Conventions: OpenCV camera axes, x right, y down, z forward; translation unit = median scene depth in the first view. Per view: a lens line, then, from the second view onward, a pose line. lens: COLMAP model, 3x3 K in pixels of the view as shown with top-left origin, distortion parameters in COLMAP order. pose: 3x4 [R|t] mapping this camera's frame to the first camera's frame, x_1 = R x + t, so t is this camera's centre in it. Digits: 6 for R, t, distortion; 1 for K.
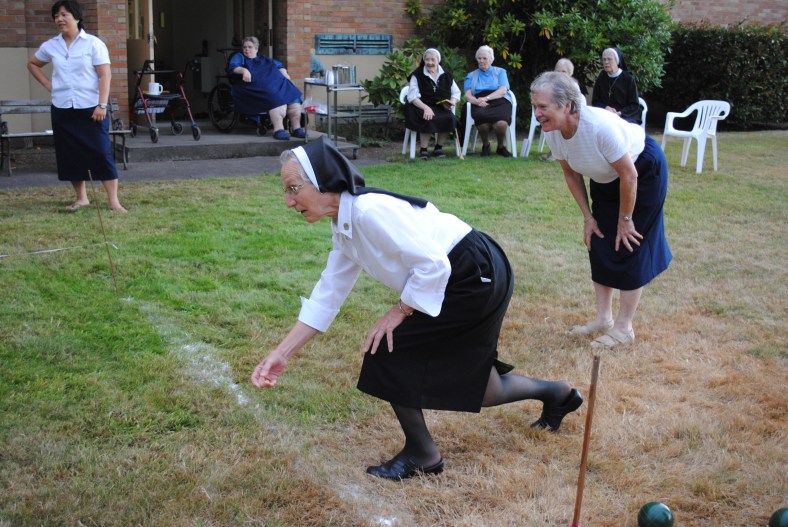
lens RADIAL K [[1525.1, 0, 394.0], [0, 1525.1, 263.5], [0, 0, 1]] dist [-0.008889, 0.029151]
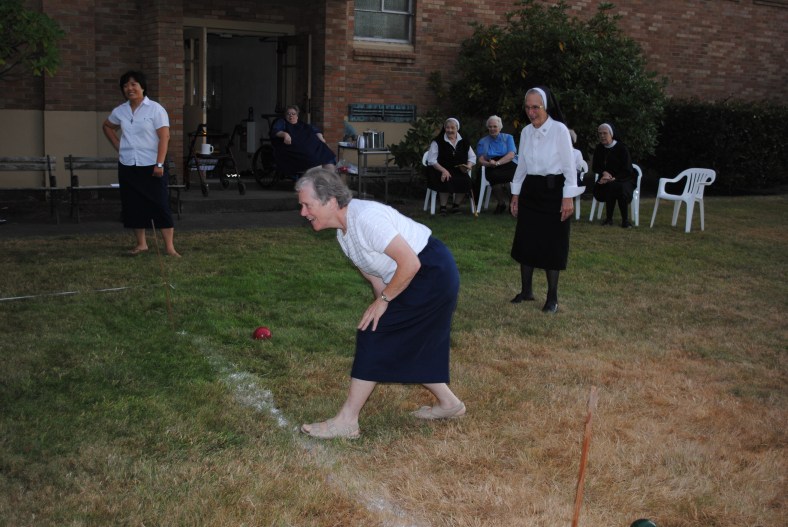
lens RADIAL K [[1525.1, 0, 394.0], [0, 1525.1, 263.5], [0, 0, 1]] dist [-0.008889, 0.029151]
pose [[0.999845, 0.017590, -0.000993, -0.015225], [-0.017616, 0.998985, -0.041450, 0.014677], [0.000263, 0.041461, 0.999140, -0.127150]]
